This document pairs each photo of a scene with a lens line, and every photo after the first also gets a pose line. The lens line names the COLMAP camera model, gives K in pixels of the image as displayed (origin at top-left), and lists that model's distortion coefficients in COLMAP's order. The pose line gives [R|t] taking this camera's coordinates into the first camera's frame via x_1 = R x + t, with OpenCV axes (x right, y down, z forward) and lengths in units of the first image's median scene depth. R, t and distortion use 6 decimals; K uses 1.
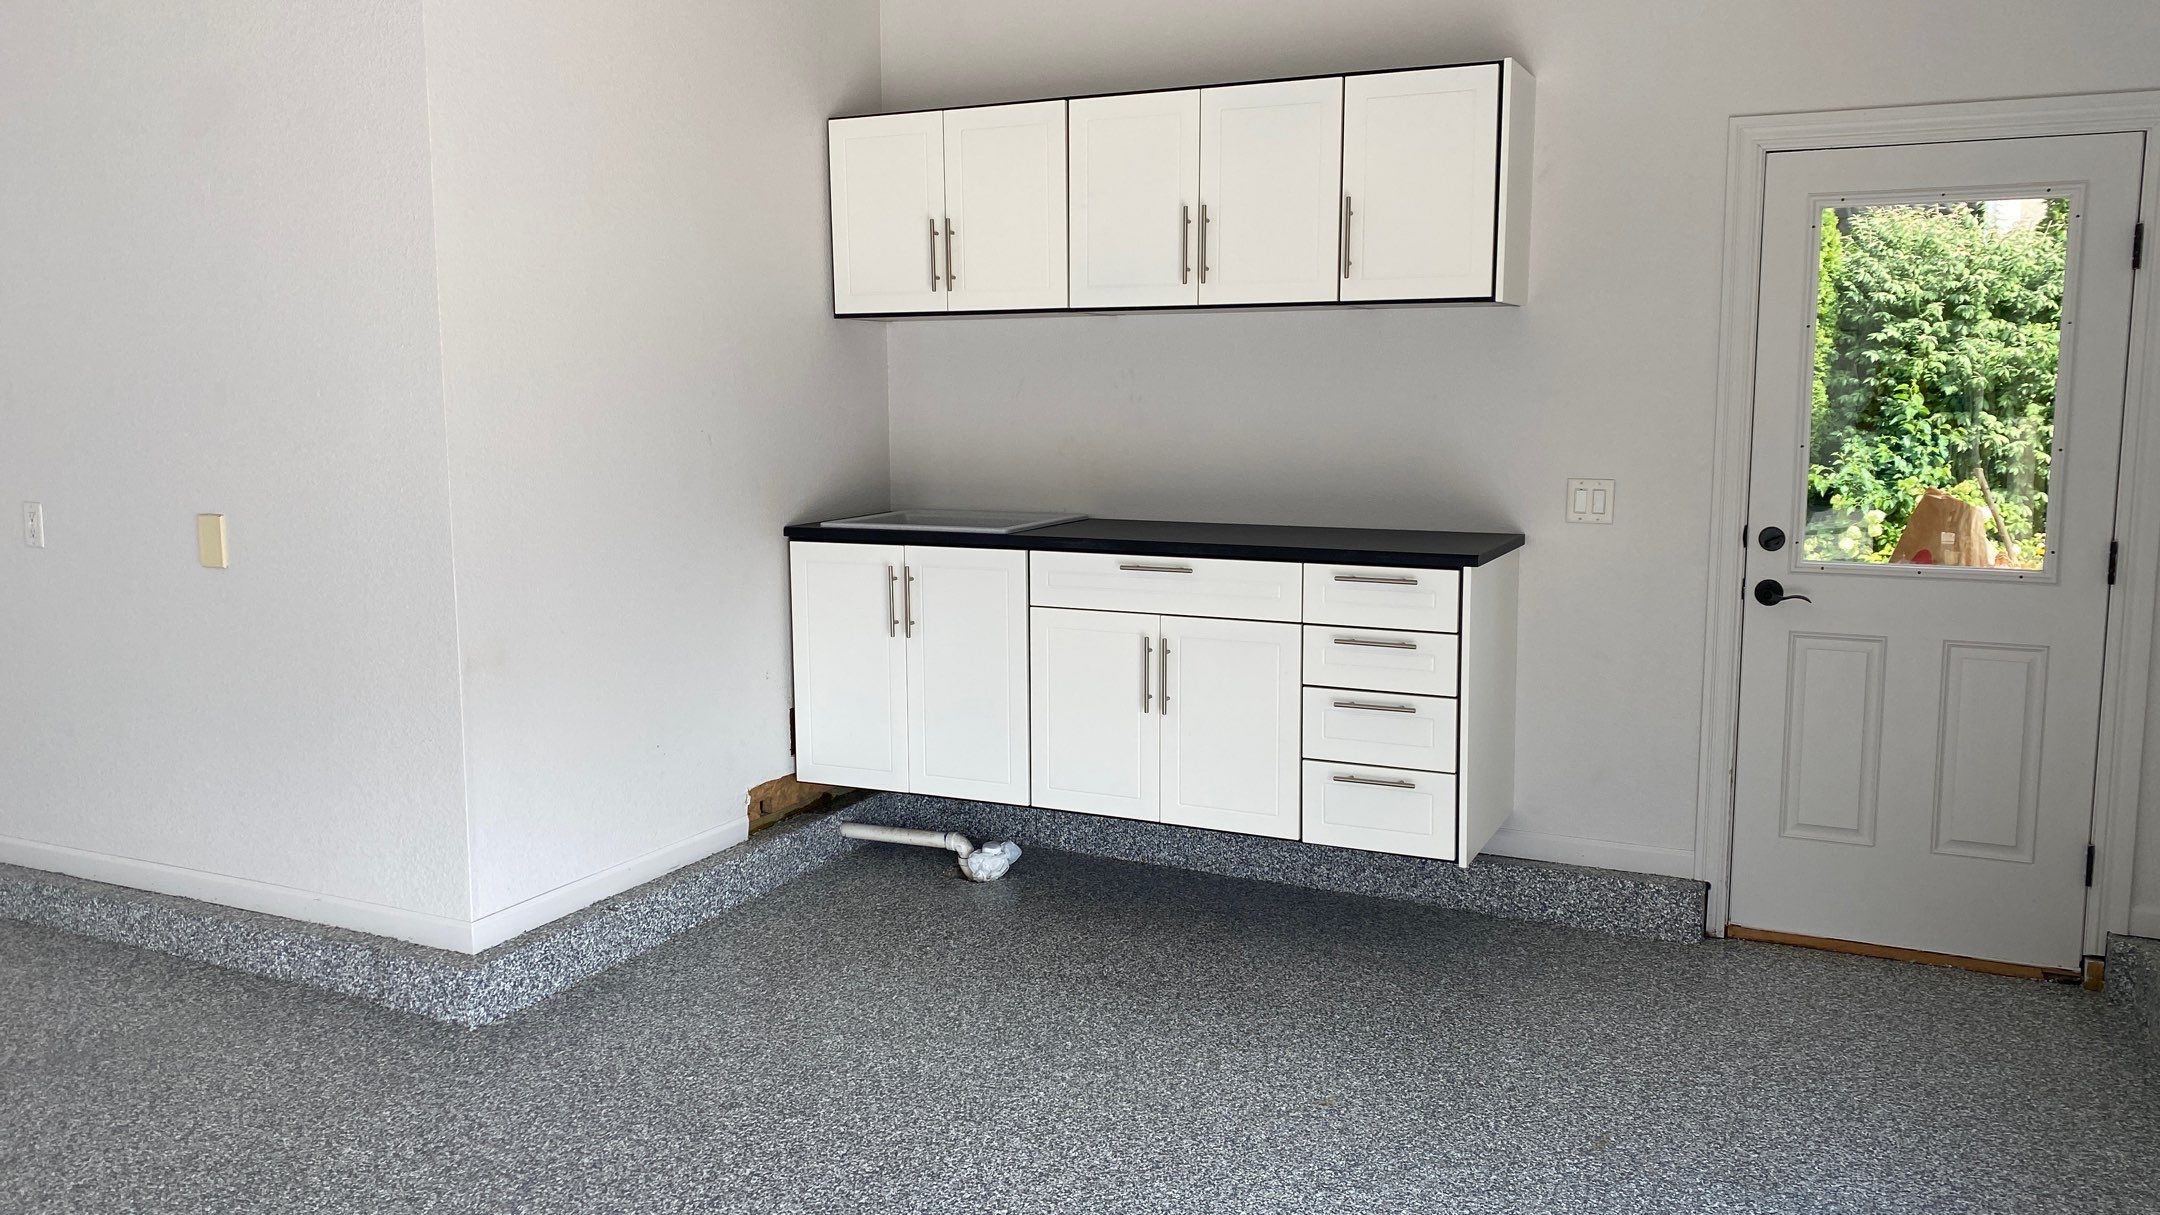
lens RADIAL K [[1632.0, 0, 1066.9], [0, 1632.0, 591.7], [0, 0, 1]] dist [0.040488, -0.062259]
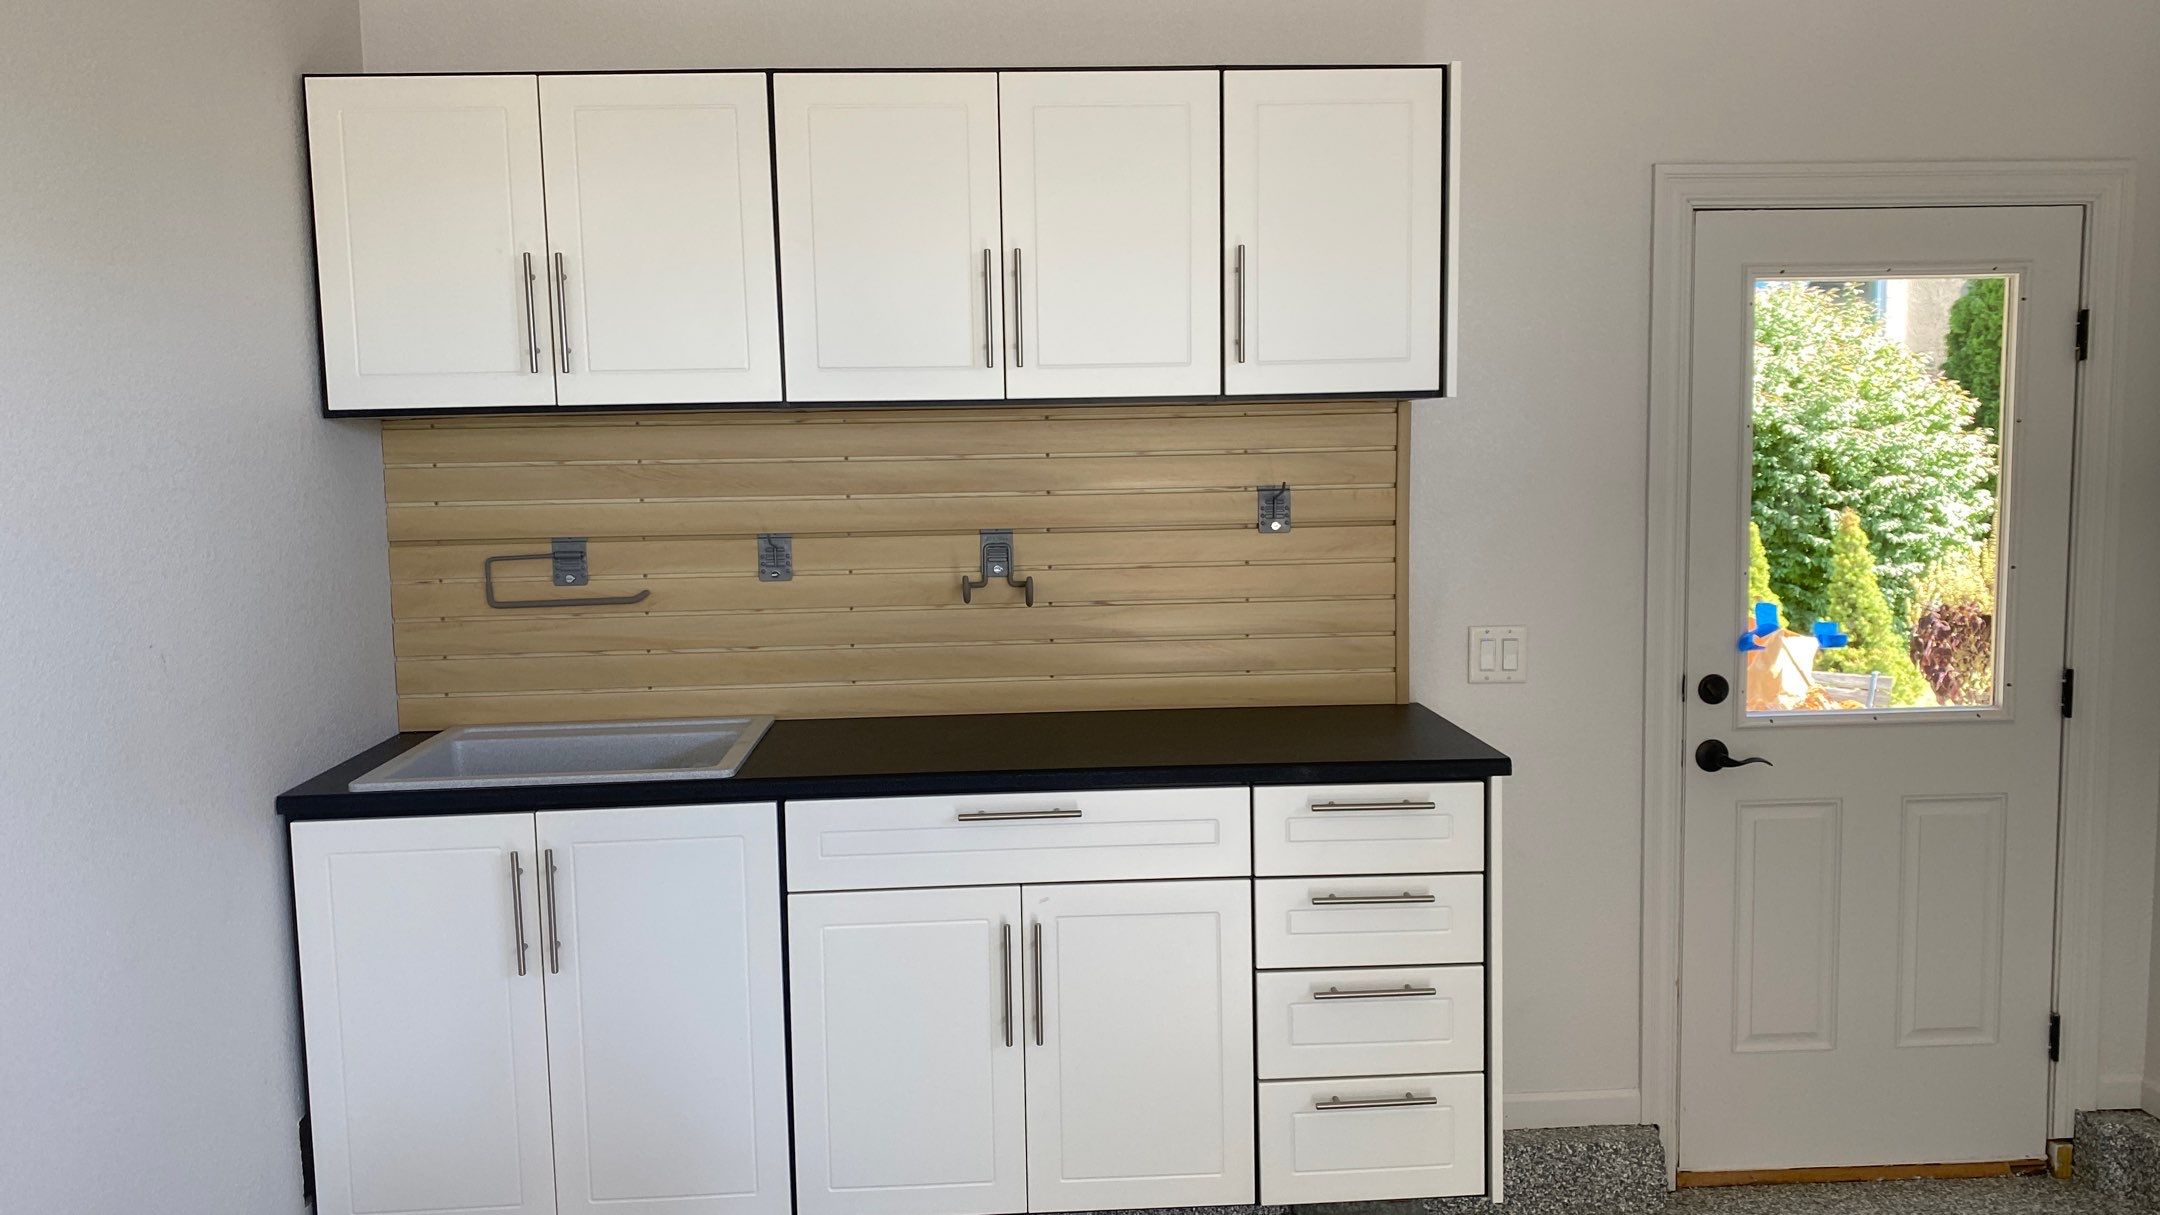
lens RADIAL K [[1632.0, 0, 1061.8], [0, 1632.0, 597.9], [0, 0, 1]] dist [0.040488, -0.062259]
pose [[0.874335, -0.060086, 0.481588, -0.231641], [0.078027, 0.996801, -0.017292, -0.087170], [-0.479009, 0.052696, 0.876227, 0.440586]]
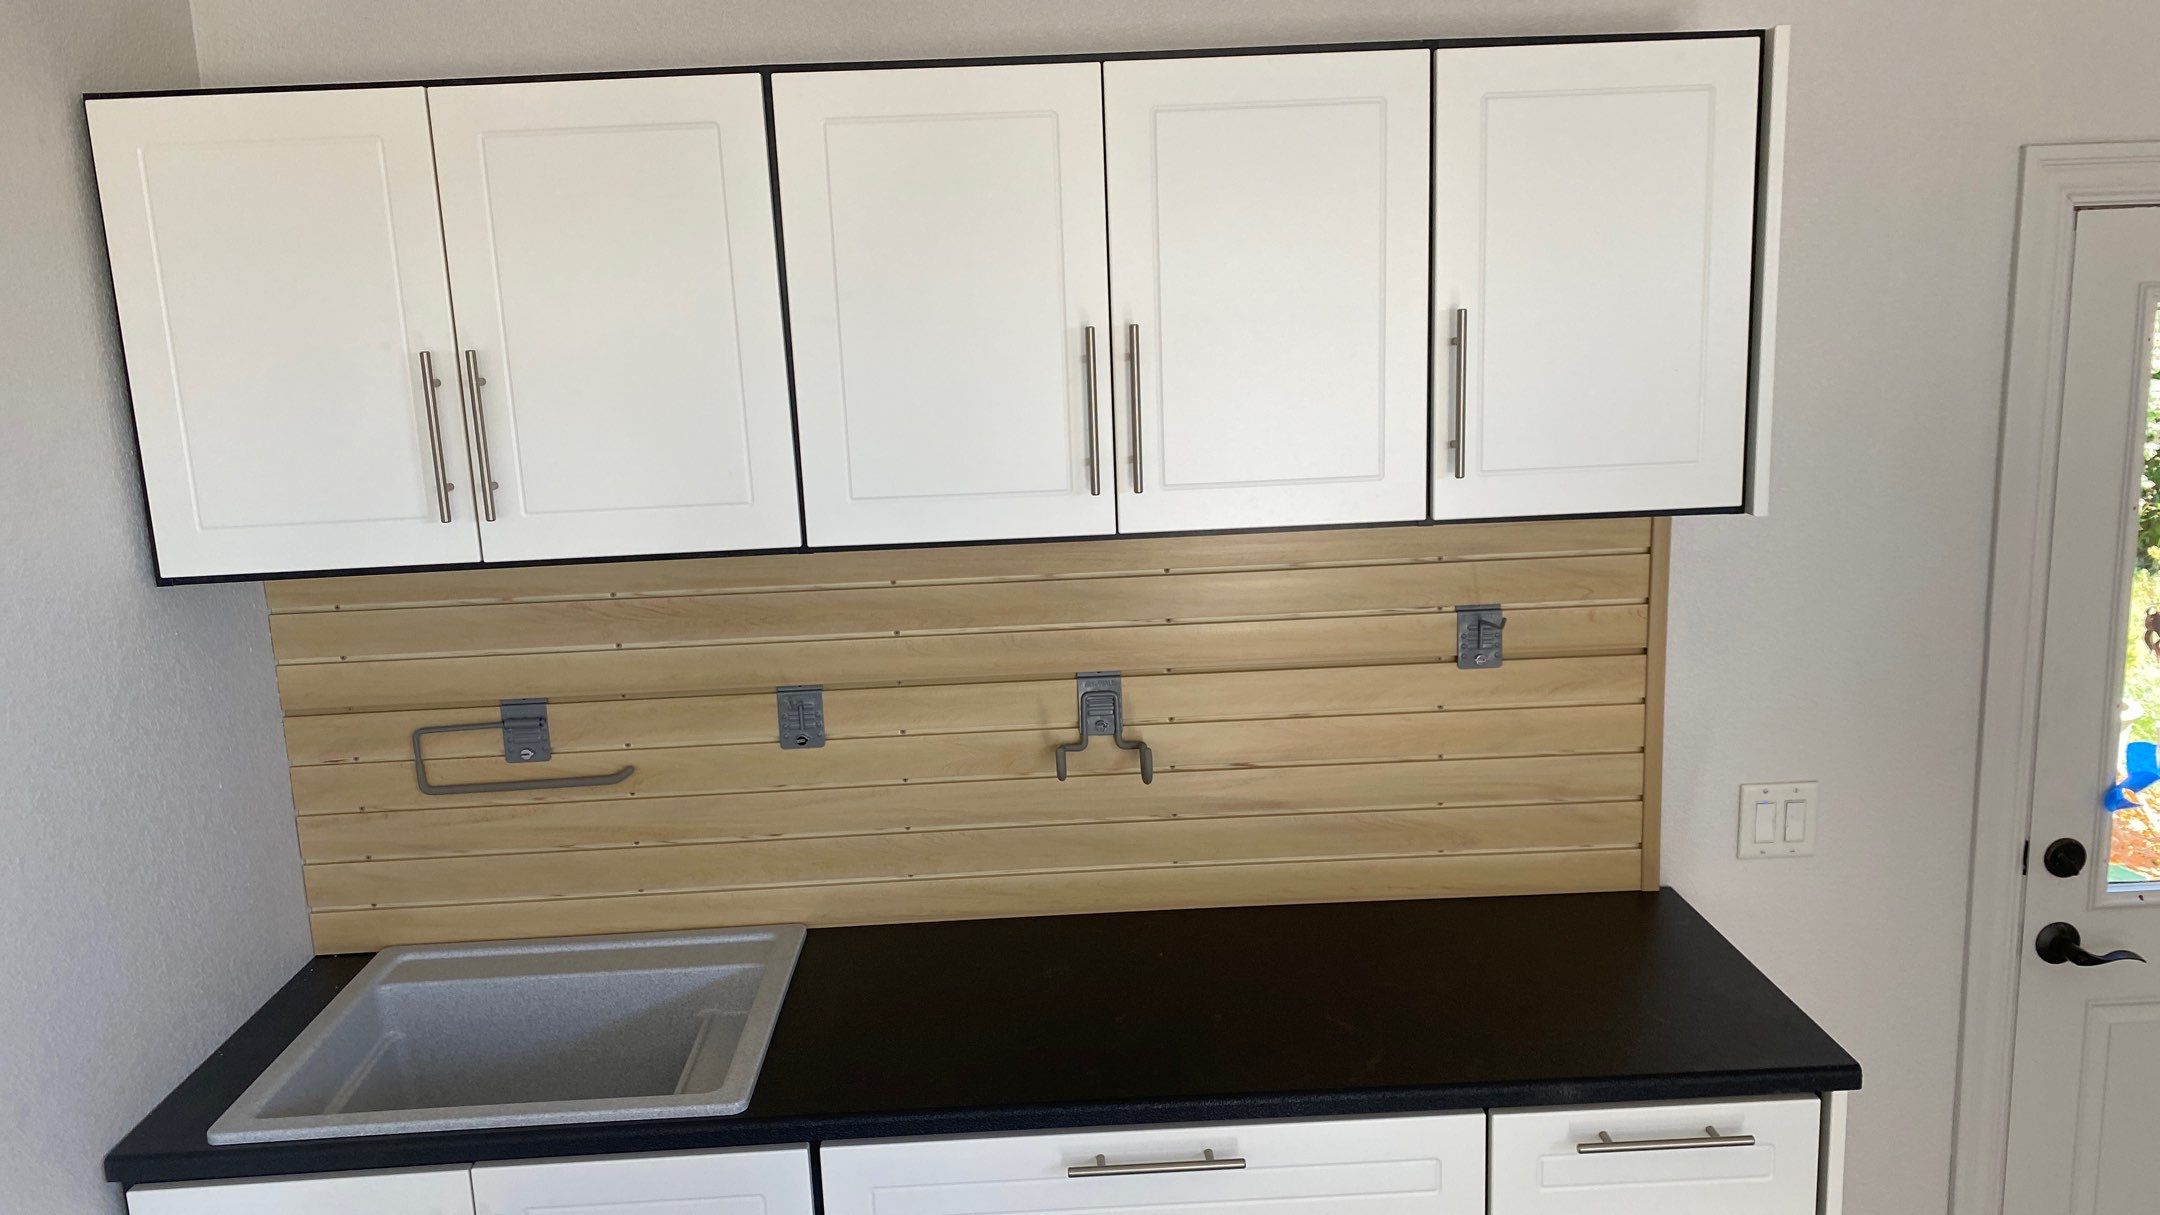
lens RADIAL K [[1632.0, 0, 1067.8], [0, 1632.0, 597.7], [0, 0, 1]] dist [0.040488, -0.062259]
pose [[0.884545, -0.118674, 0.451105, -0.148657], [0.095997, 0.992707, 0.072921, -0.202766], [-0.456469, -0.021197, 0.889487, 0.628483]]
